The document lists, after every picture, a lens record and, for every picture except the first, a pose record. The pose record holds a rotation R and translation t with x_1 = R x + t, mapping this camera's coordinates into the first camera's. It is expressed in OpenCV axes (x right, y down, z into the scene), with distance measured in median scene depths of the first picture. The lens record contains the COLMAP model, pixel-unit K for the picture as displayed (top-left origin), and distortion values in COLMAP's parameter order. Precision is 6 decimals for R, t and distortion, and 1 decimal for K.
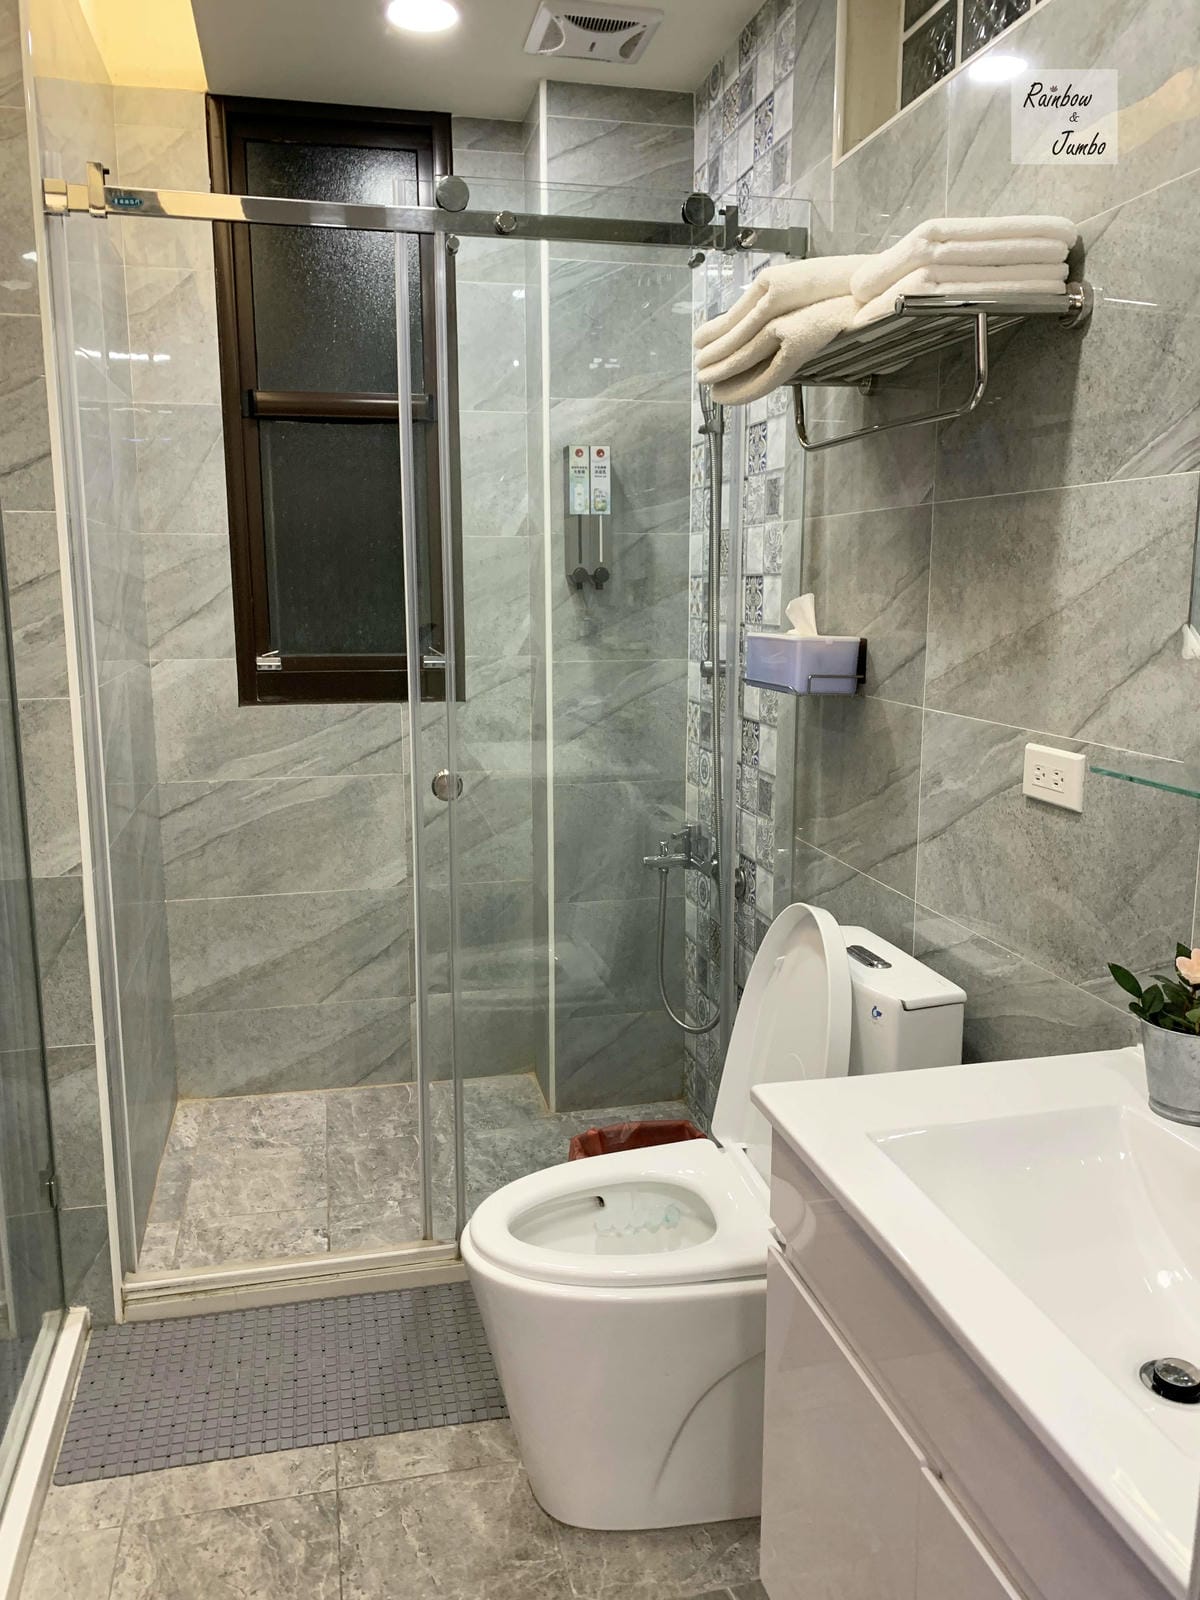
lens RADIAL K [[1229.7, 0, 594.9], [0, 1229.7, 788.7], [0, 0, 1]] dist [0.027034, -0.042278]
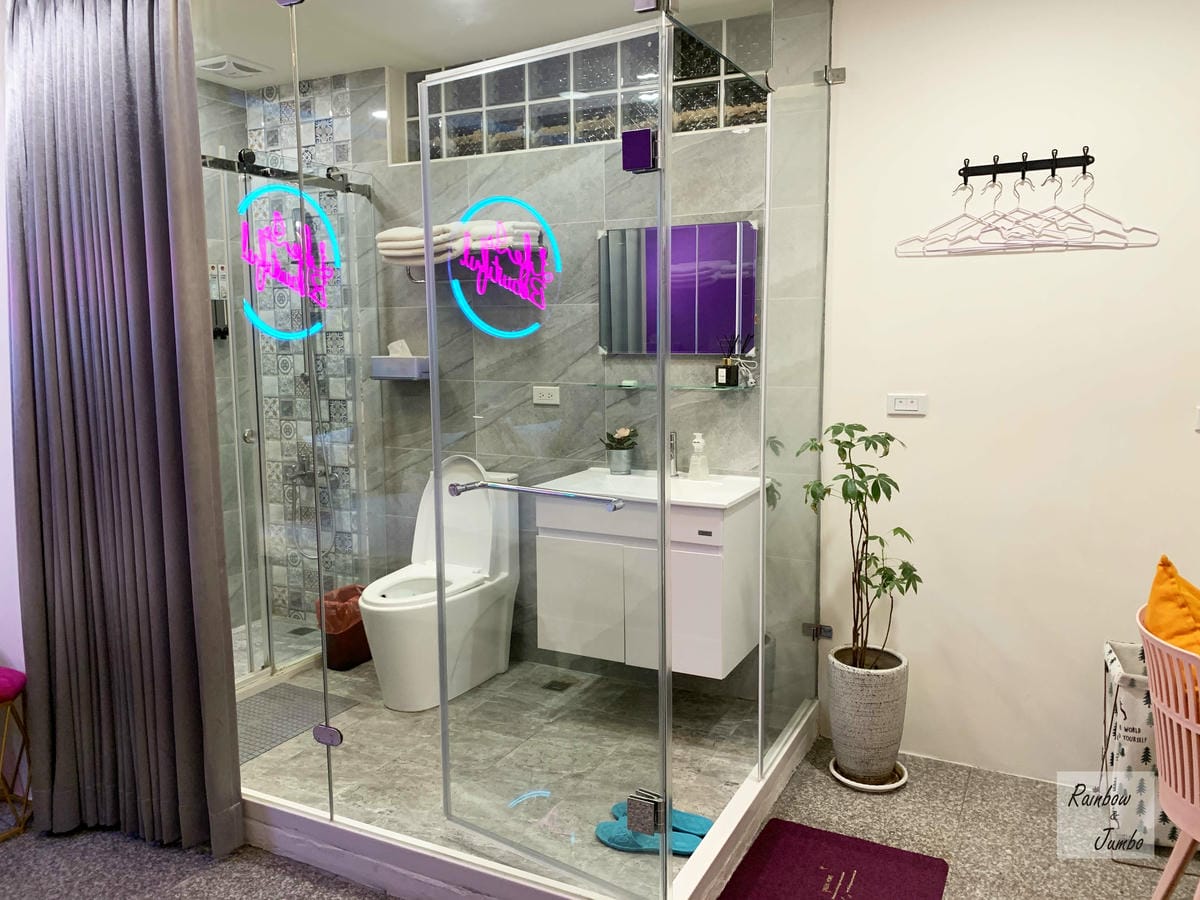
lens RADIAL K [[922.3, 0, 601.5], [0, 922.3, 450.2], [0, 0, 1]] dist [0.027034, -0.042278]
pose [[0.648796, -0.092246, 0.755350, -1.297487], [0.129571, 0.991522, 0.009795, 0.120765], [-0.749850, 0.091516, 0.655248, -0.623401]]
